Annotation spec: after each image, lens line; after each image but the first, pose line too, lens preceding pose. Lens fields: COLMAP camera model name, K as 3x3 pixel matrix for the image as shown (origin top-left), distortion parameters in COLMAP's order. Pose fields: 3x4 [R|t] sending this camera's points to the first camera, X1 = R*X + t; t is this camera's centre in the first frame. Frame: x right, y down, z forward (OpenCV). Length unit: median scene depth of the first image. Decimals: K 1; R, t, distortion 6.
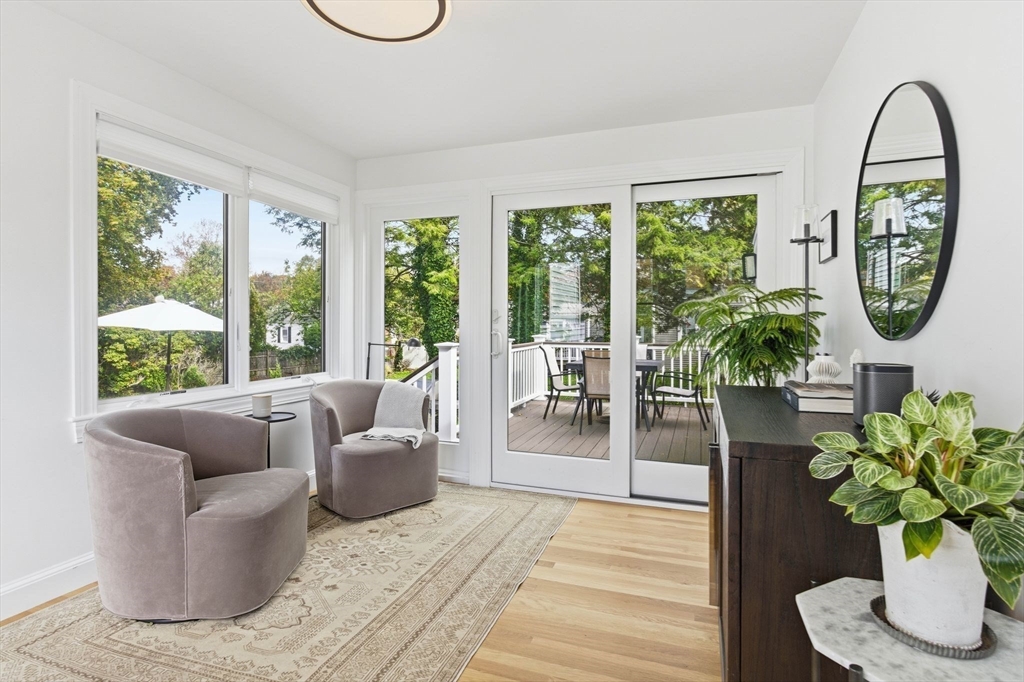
lens RADIAL K [[516.2, 0, 515.7], [0, 516.2, 323.8], [0, 0, 1]] dist [-0.002322, -0.000055]
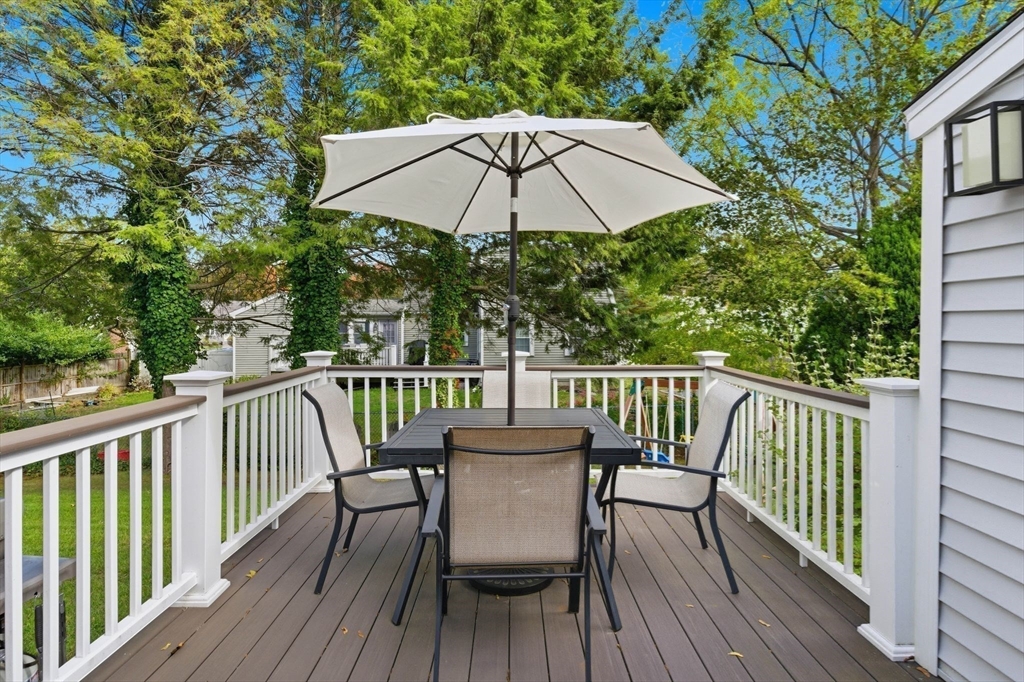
lens RADIAL K [[544.2, 0, 511.3], [0, 544.2, 324.7], [0, 0, 1]] dist [-0.003171, 0.000929]
pose [[0.941375, -0.002164, 0.337355, 0.022128], [0.001280, 0.999995, 0.002844, -0.002319], [-0.337360, -0.002246, 0.941373, 0.231004]]
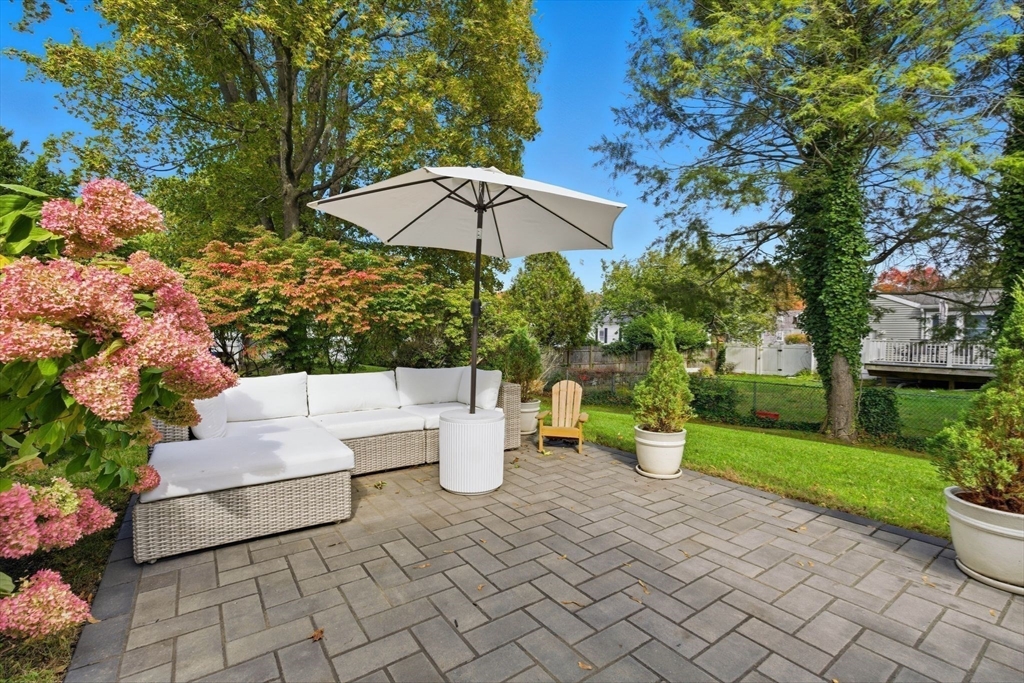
lens RADIAL K [[448.1, 0, 511.8], [0, 448.1, 358.8], [0, 0, 1]] dist [-0.015728, -0.000011]
pose [[0.825044, 0.038513, -0.563755, -0.166727], [-0.009409, 0.998473, 0.054441, 0.046770], [0.564991, -0.039612, 0.824146, 0.277365]]
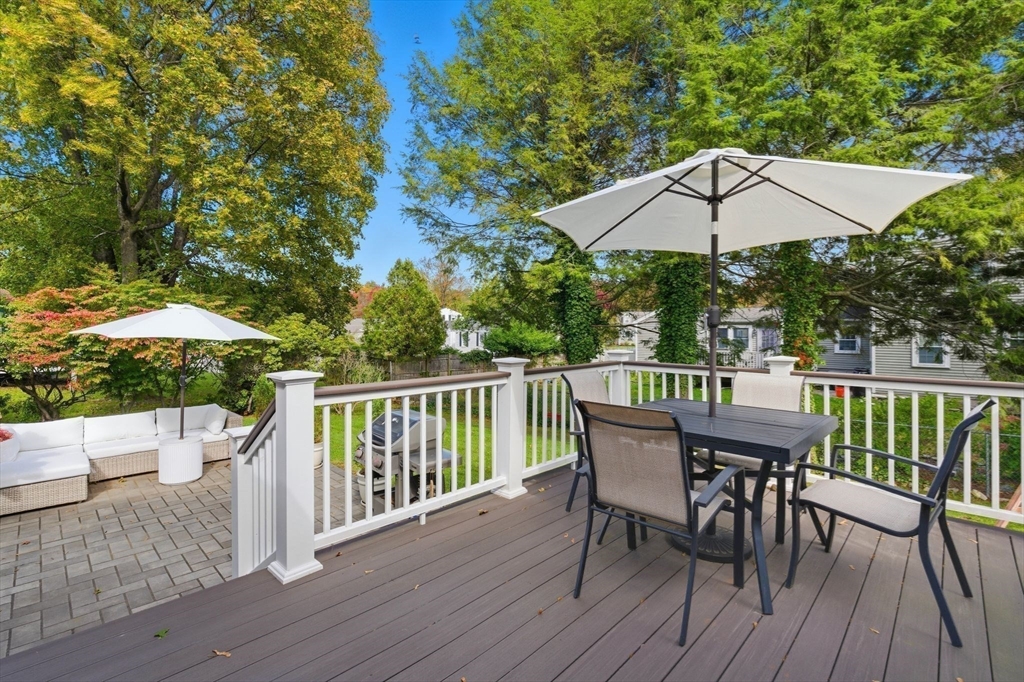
lens RADIAL K [[462.4, 0, 512.9], [0, 462.4, 330.0], [0, 0, 1]] dist [-0.005140, 0.000358]
pose [[0.912199, 0.002880, -0.409738, 0.078663], [-0.002313, 0.999996, 0.001878, -0.002318], [0.409742, -0.000766, 0.912201, 0.209007]]
